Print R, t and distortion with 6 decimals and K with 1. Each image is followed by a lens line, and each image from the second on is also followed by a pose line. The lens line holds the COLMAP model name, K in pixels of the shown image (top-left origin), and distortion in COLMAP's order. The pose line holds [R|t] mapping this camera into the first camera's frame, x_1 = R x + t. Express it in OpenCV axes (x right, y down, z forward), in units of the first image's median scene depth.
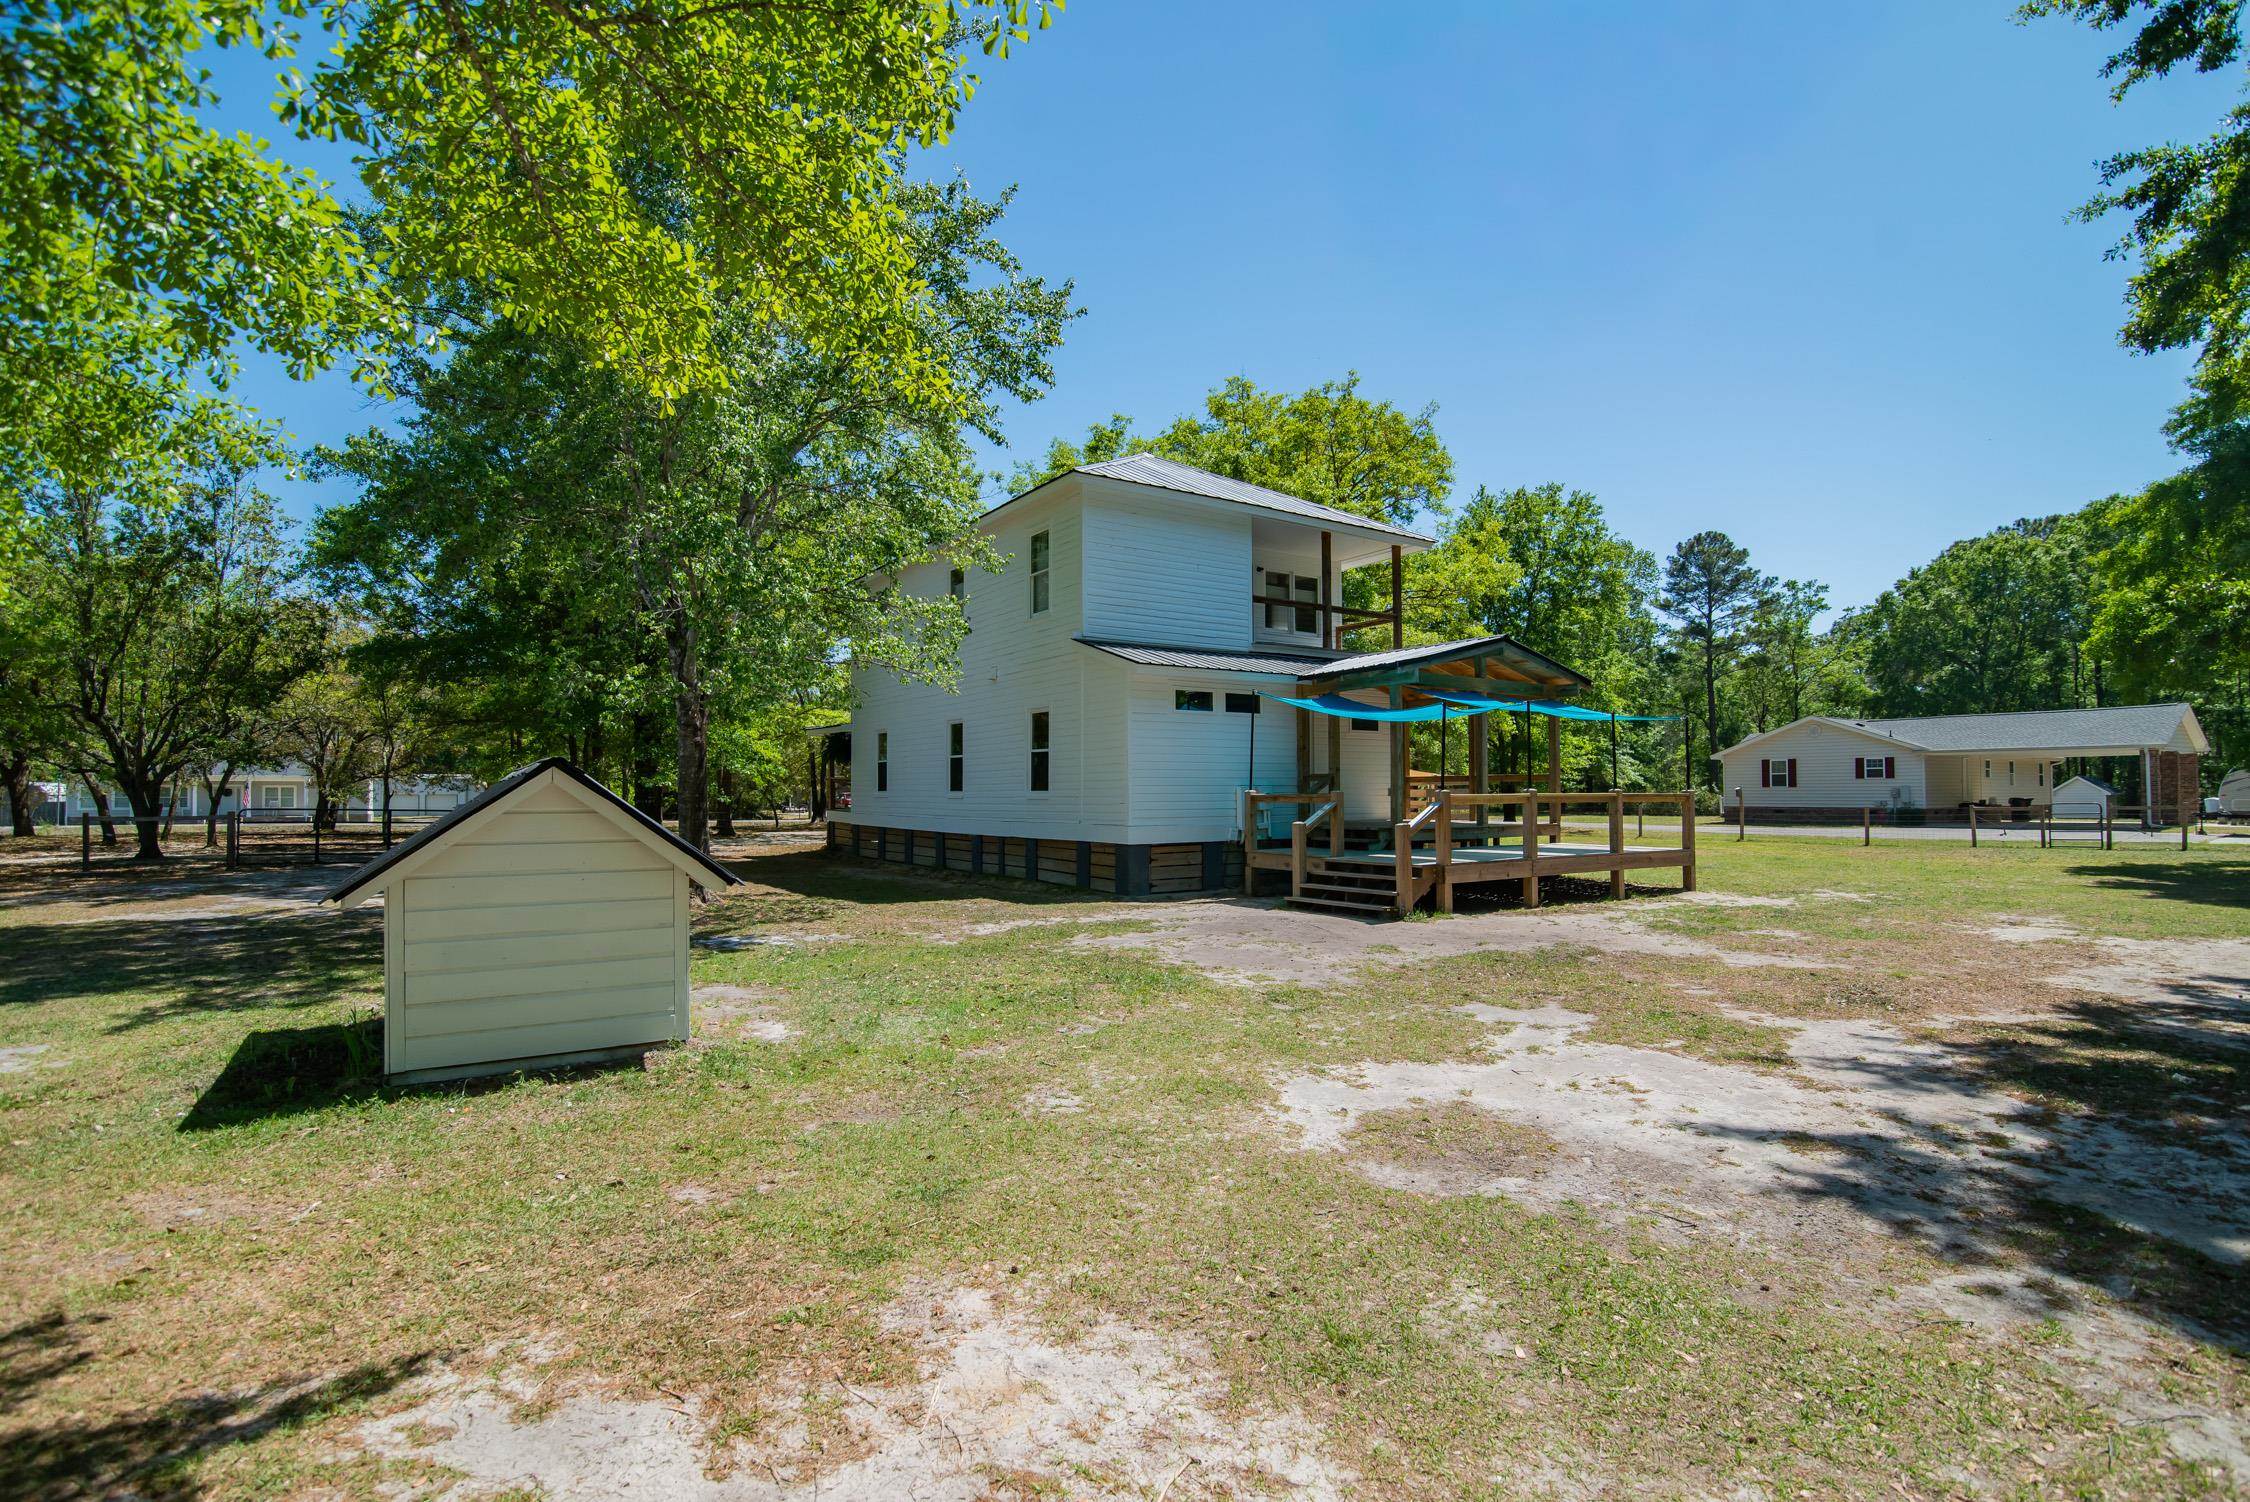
lens RADIAL K [[1035.9, 0, 1125.0], [0, 1035.9, 751.0], [0, 0, 1]] dist [-0.012632, -0.000172]
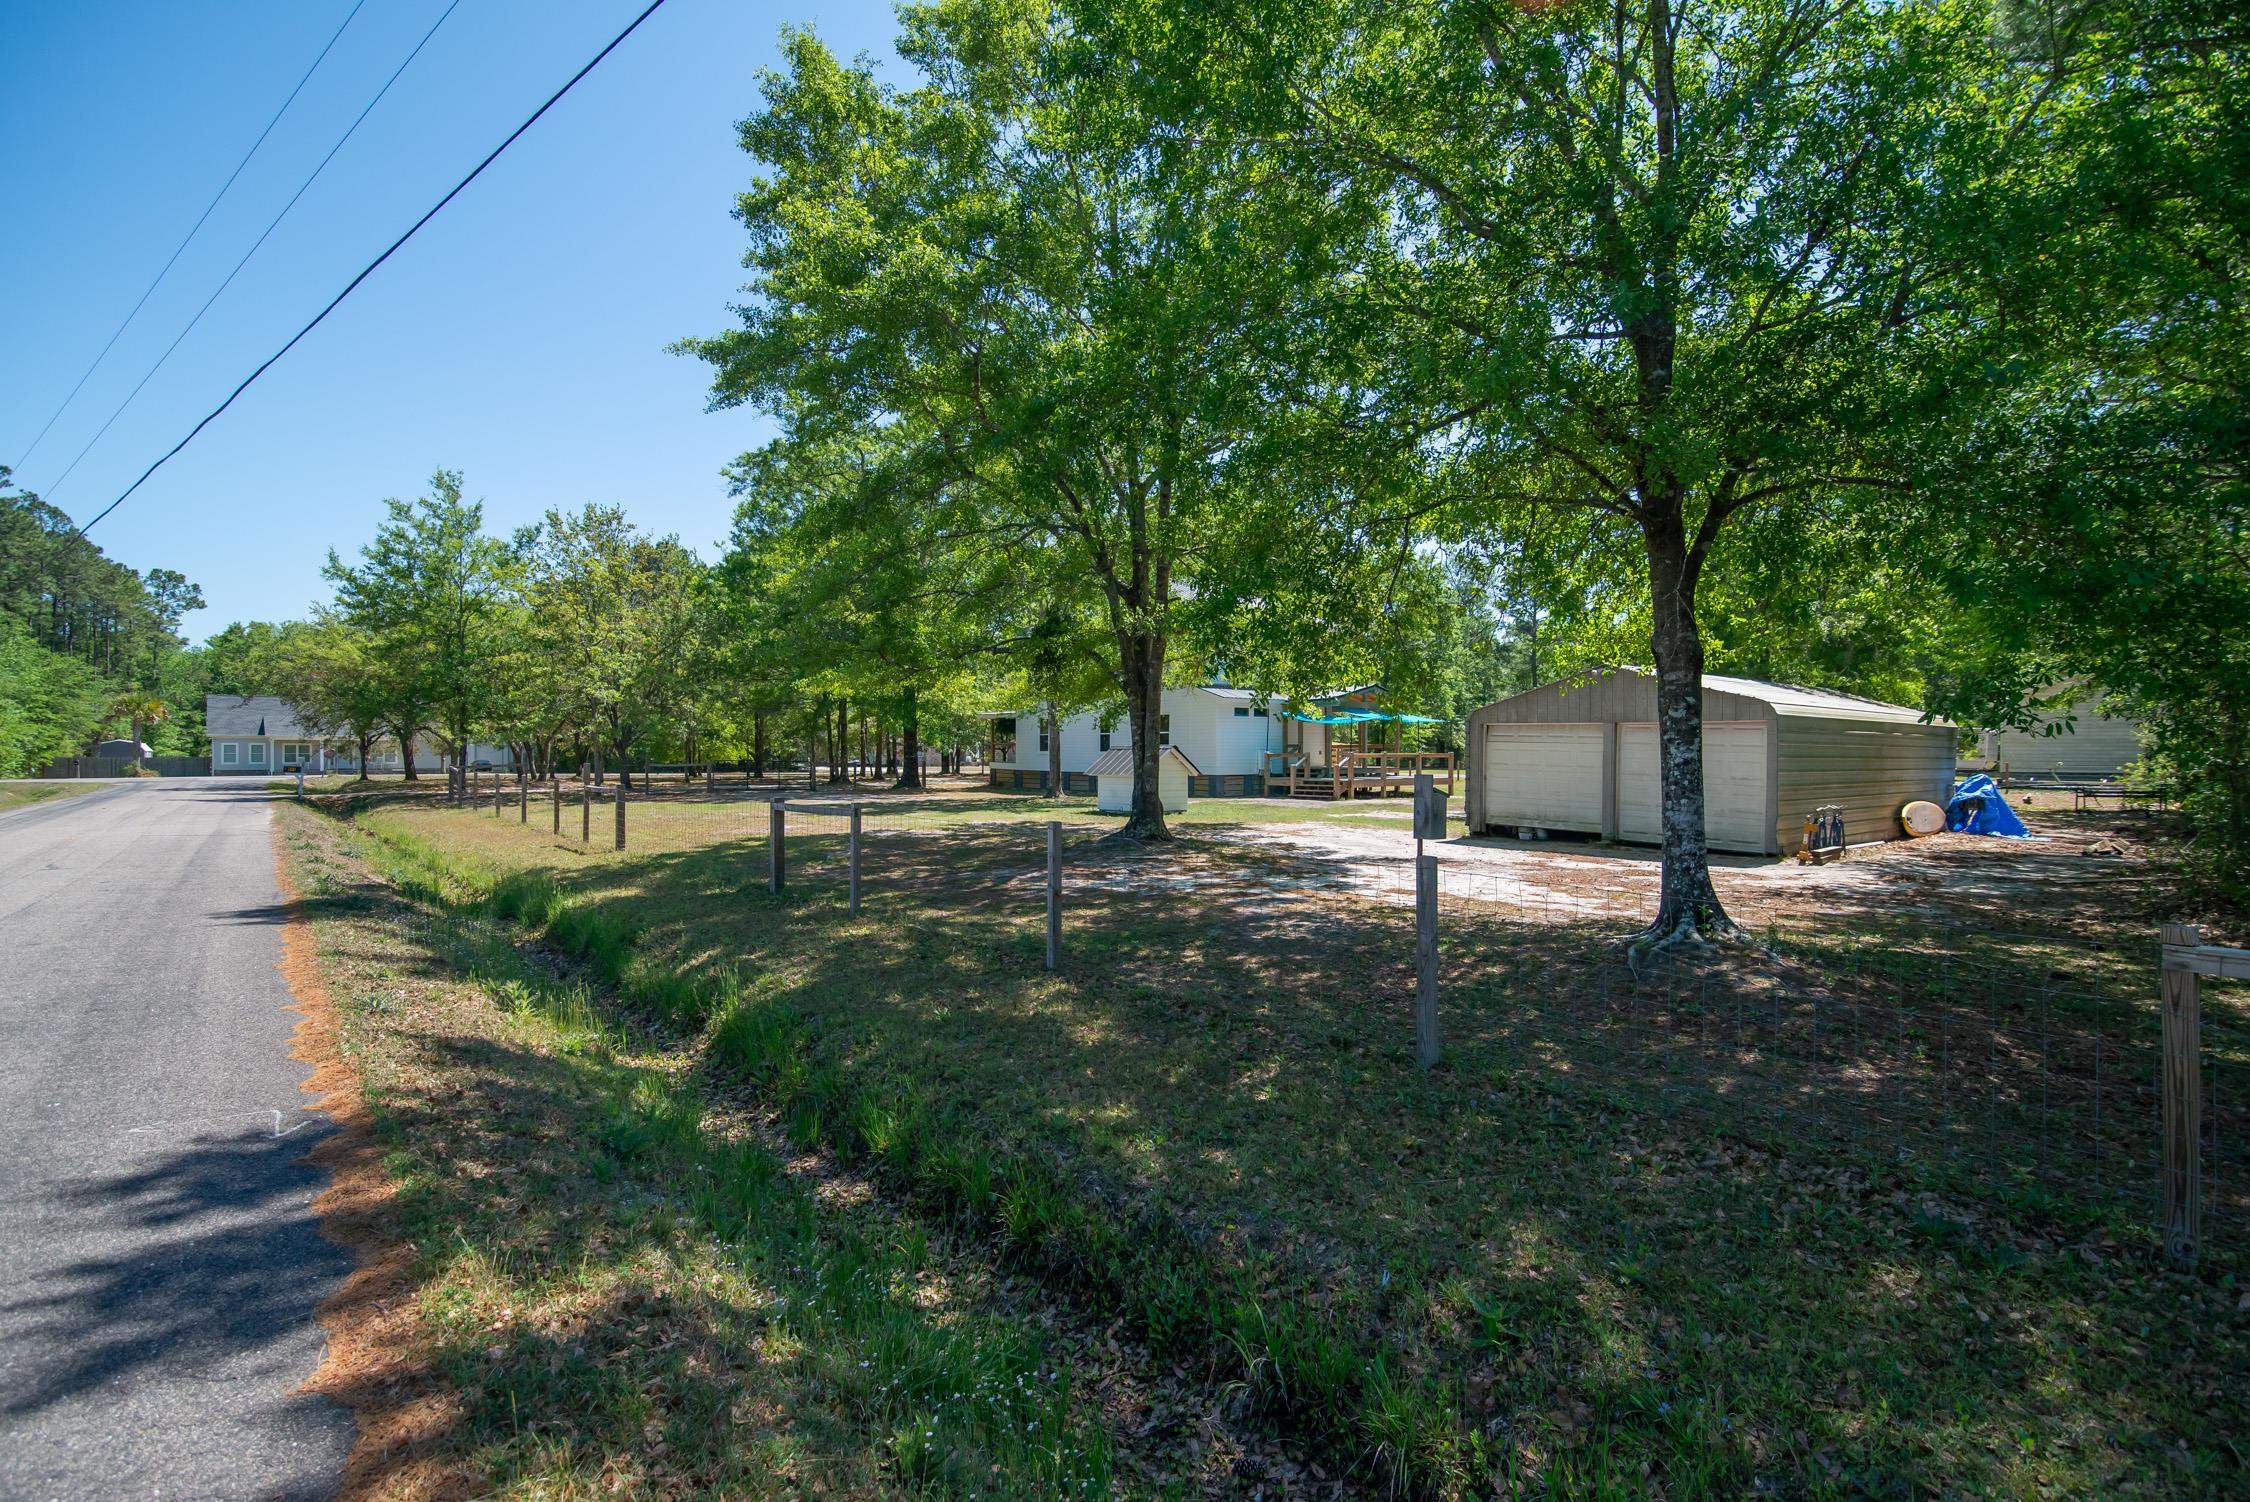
lens RADIAL K [[1035.9, 0, 1125.0], [0, 1035.9, 751.0], [0, 0, 1]] dist [-0.012632, -0.000172]
pose [[0.993340, 0.006179, 0.115056, -0.434627], [-0.010527, 0.999252, 0.037220, -0.043796], [-0.114740, -0.038183, 0.992661, -1.183402]]
